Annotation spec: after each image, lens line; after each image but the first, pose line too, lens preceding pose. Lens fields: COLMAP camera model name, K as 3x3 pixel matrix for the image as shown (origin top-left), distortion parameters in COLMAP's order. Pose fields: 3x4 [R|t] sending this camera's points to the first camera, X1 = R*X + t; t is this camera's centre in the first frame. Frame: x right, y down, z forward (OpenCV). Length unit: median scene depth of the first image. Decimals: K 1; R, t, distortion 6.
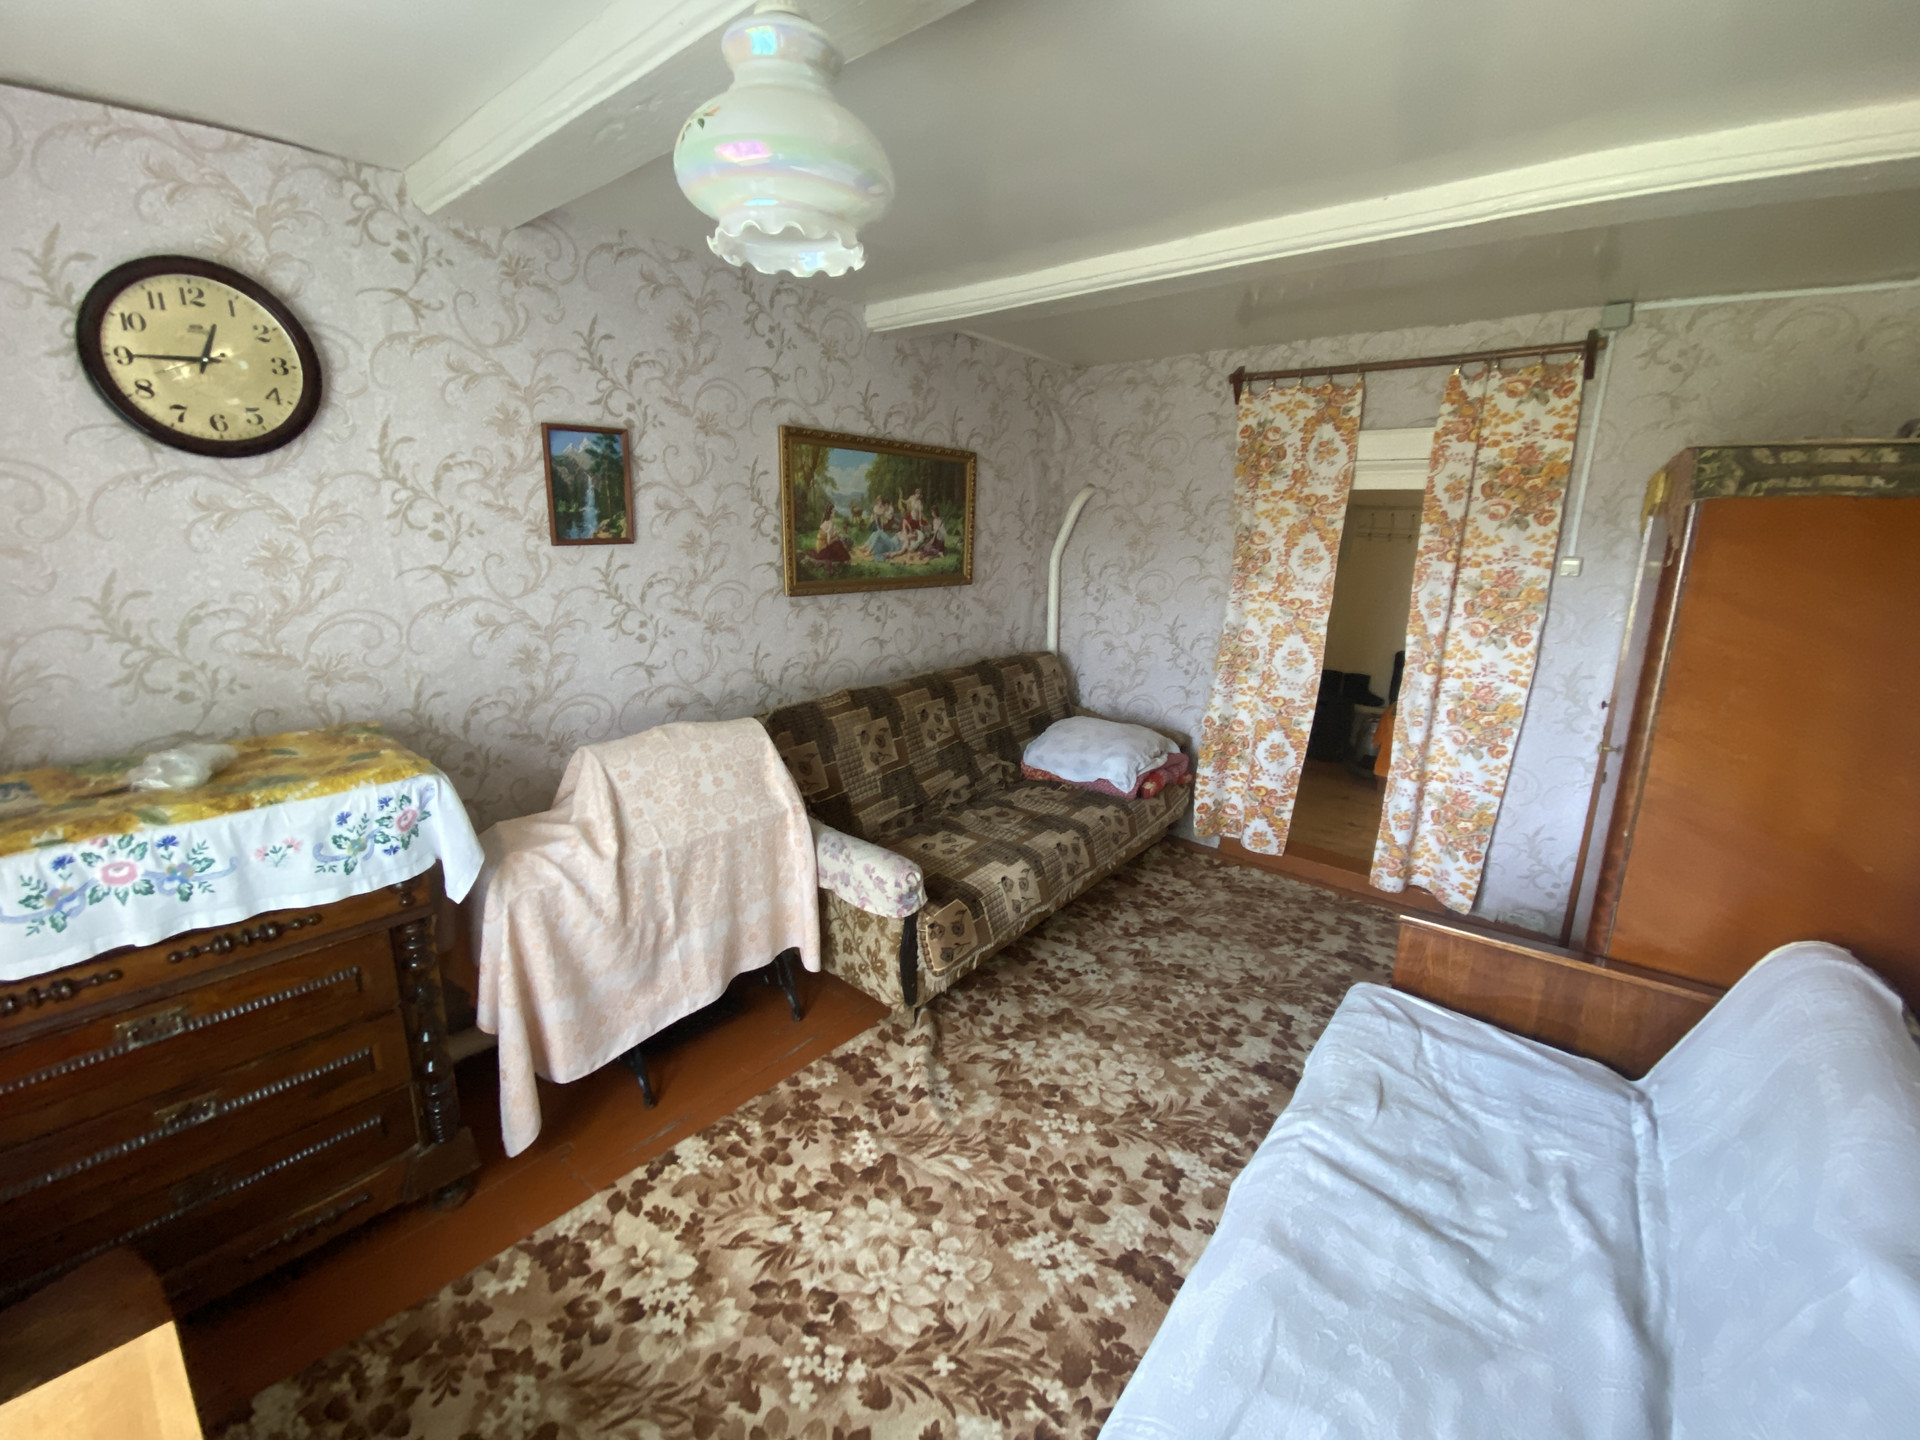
lens RADIAL K [[792.9, 0, 952.3], [0, 792.9, 717.3], [0, 0, 1]] dist [0.012346, -0.017917]
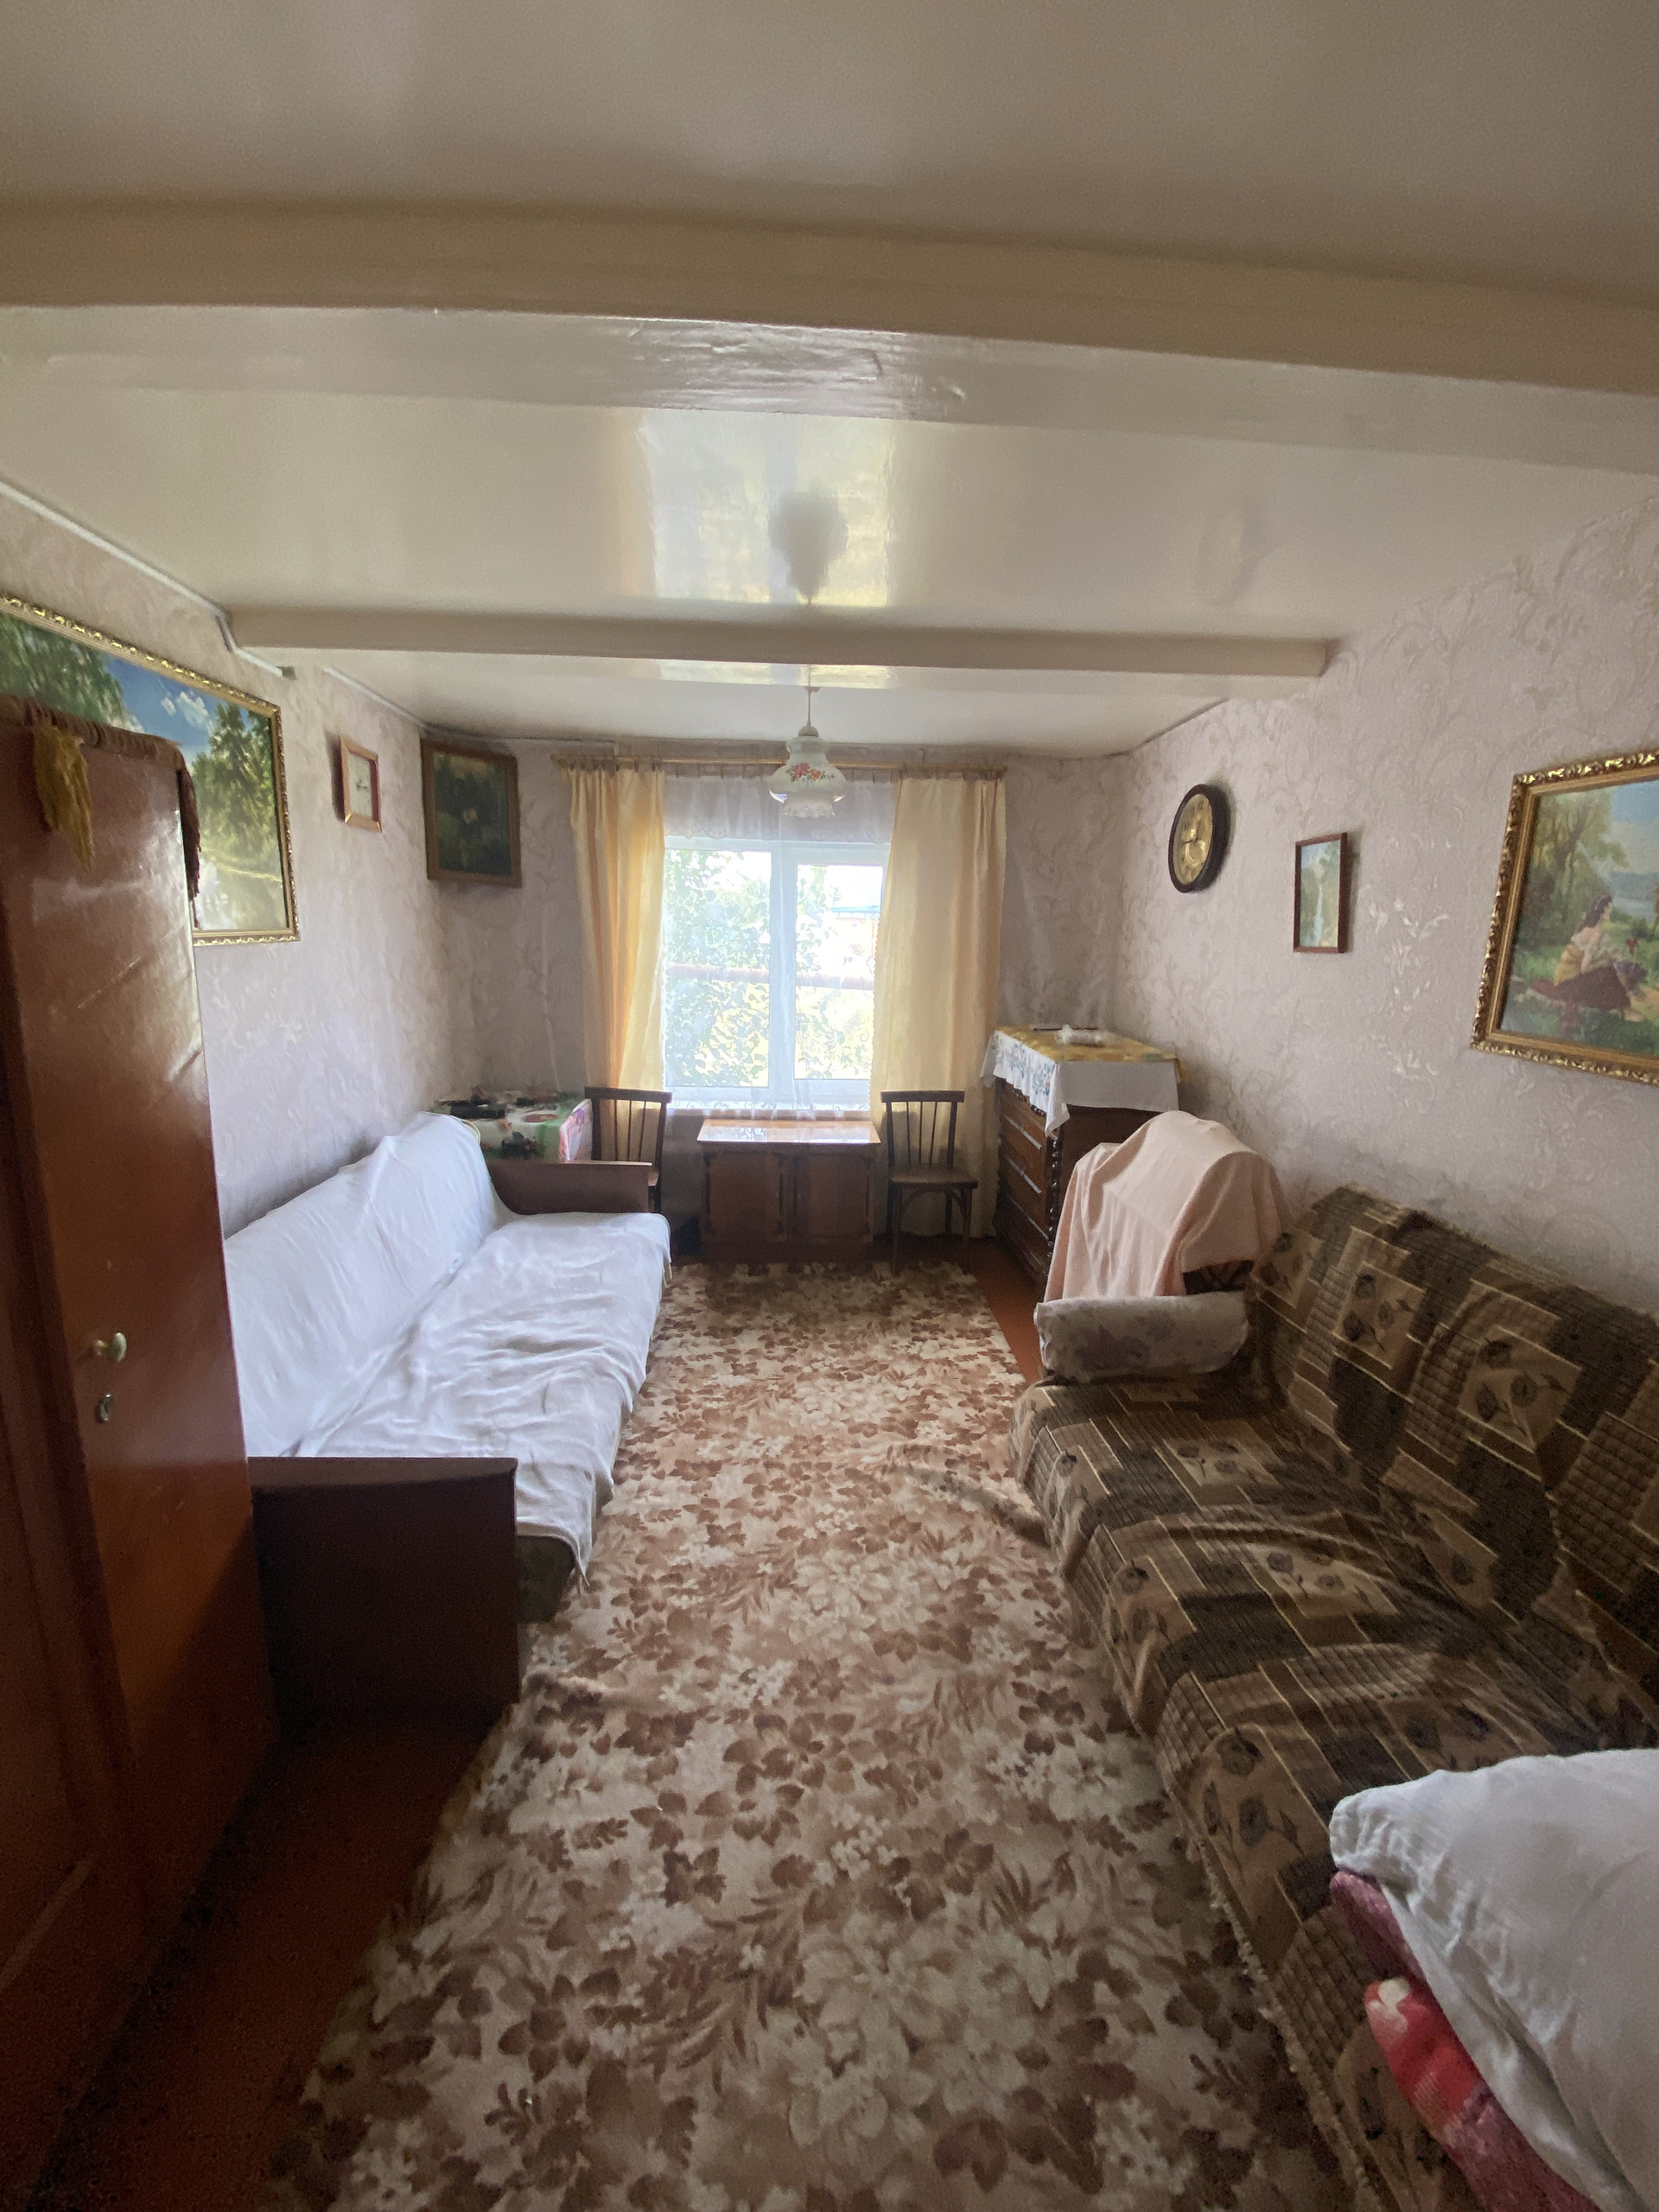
lens RADIAL K [[913.5, 0, 824.0], [0, 913.5, 1096.9], [0, 0, 1]] dist [0.012346, -0.017917]
pose [[-0.743237, 0.088465, -0.663154, 0.808818], [-0.199102, 0.917061, 0.345482, -0.333038], [0.638715, 0.388810, -0.663980, 1.474776]]
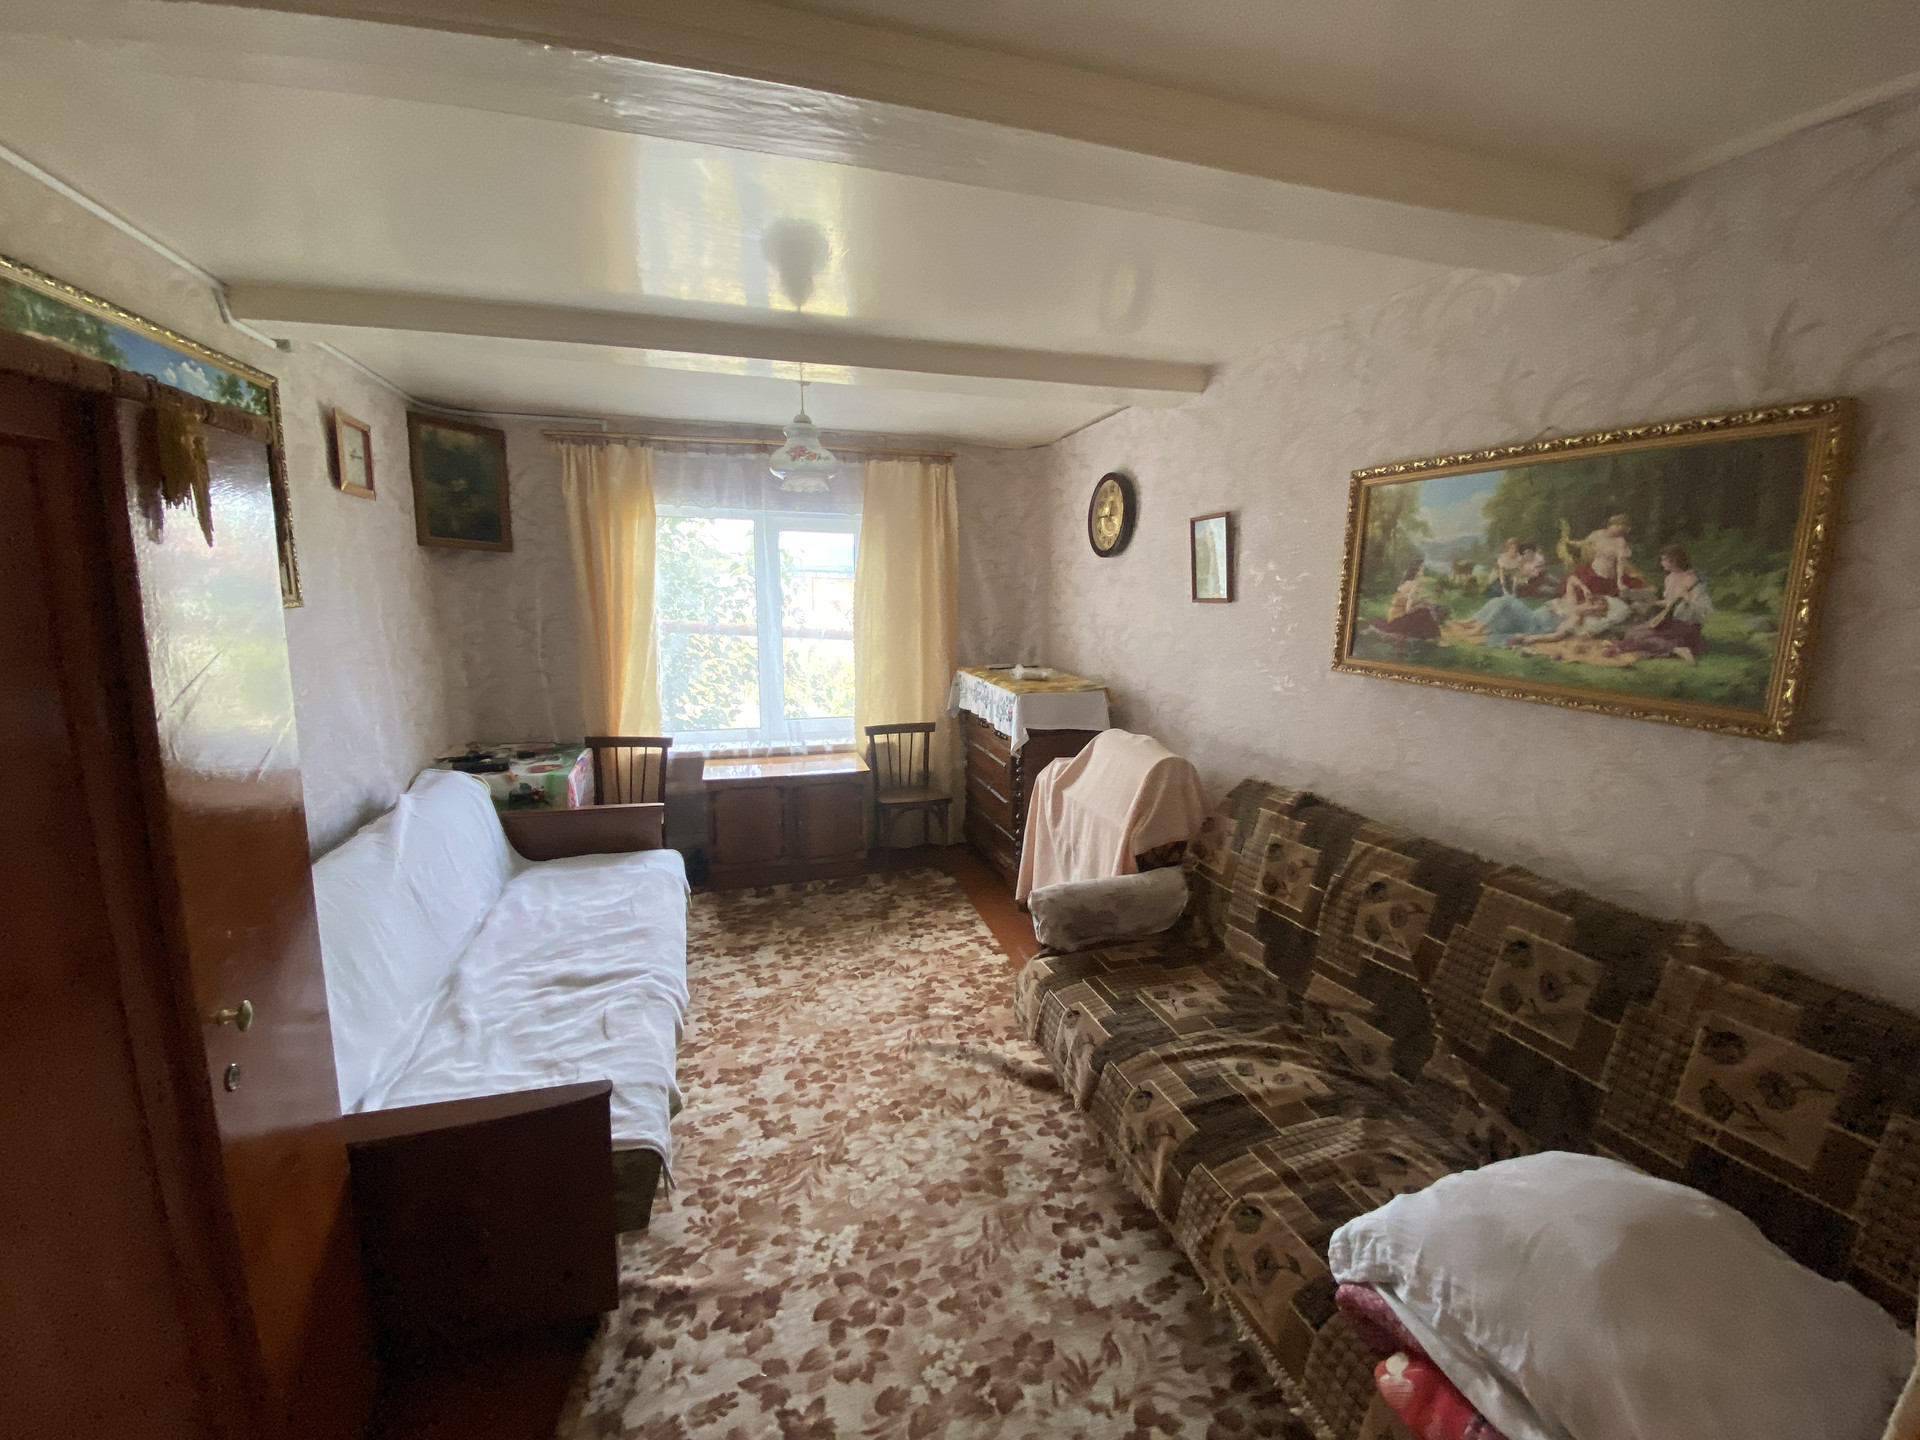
lens RADIAL K [[792.9, 0, 960.1], [0, 792.9, 708.4], [0, 0, 1]] dist [0.012346, -0.017917]
pose [[-0.565666, 0.101045, -0.818420, 0.890827], [-0.223153, 0.936678, 0.269882, -0.320048], [0.793867, 0.335296, -0.507299, 1.425309]]
